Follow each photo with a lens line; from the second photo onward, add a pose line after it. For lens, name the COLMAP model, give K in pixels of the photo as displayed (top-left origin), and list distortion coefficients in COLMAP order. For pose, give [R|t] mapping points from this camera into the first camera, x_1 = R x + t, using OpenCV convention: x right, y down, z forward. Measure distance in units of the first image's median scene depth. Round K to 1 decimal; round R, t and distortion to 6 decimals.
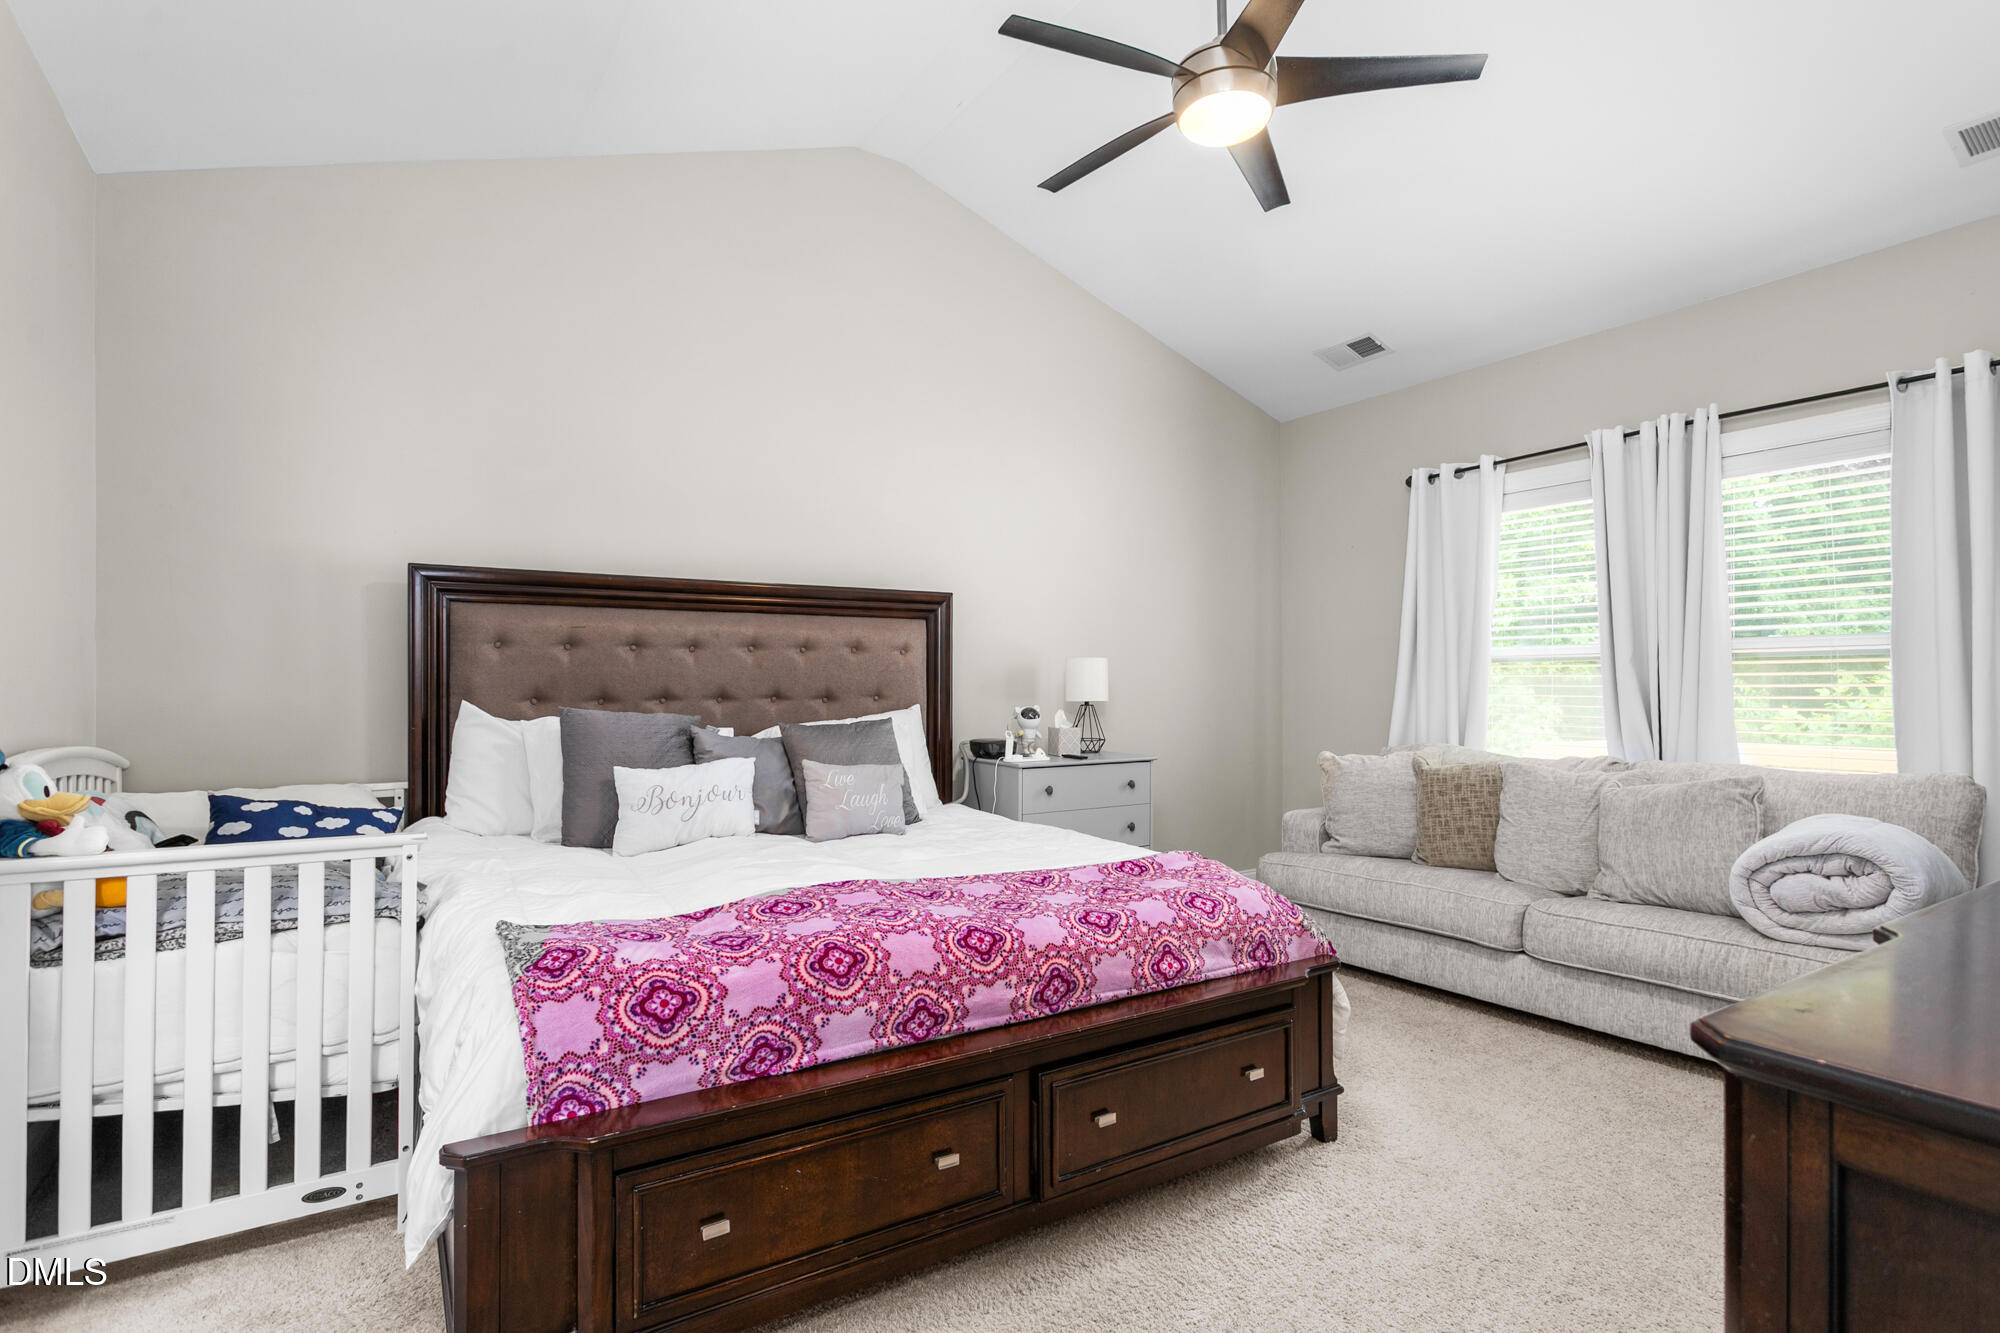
lens RADIAL K [[1028.3, 0, 997.1], [0, 1028.3, 677.7], [0, 0, 1]] dist [0.000550, 0.000024]
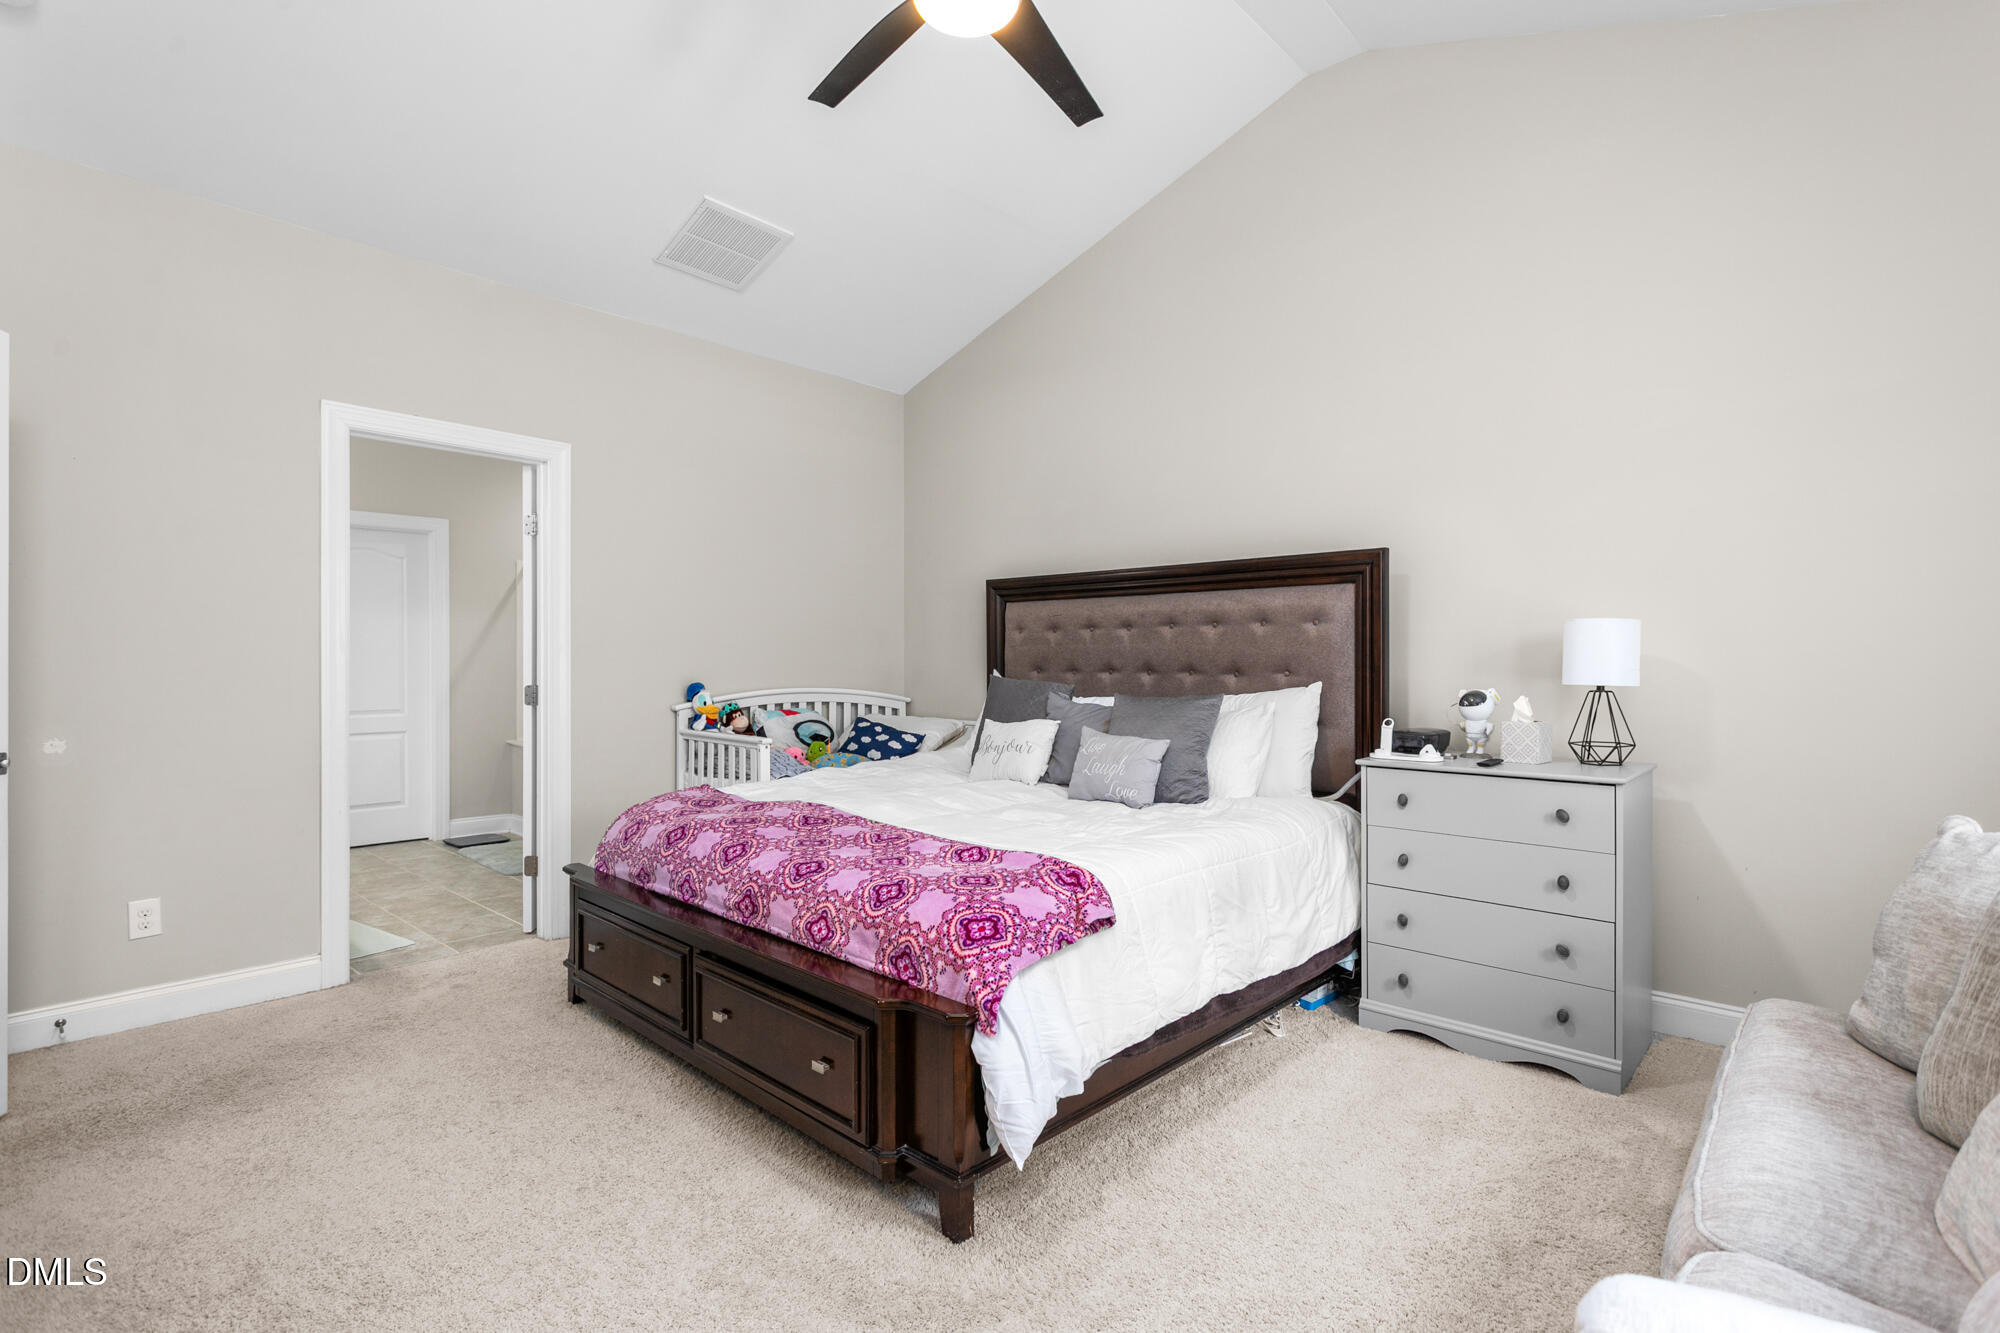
lens RADIAL K [[973.0, 0, 1007.9], [0, 973.0, 665.4], [0, 0, 1]] dist [0.000992, 0.000942]
pose [[0.214267, 0.010196, -0.976722, 1.101629], [0.008173, 0.999892, 0.012230, 0.000648], [0.976741, -0.010603, 0.214160, 0.920078]]
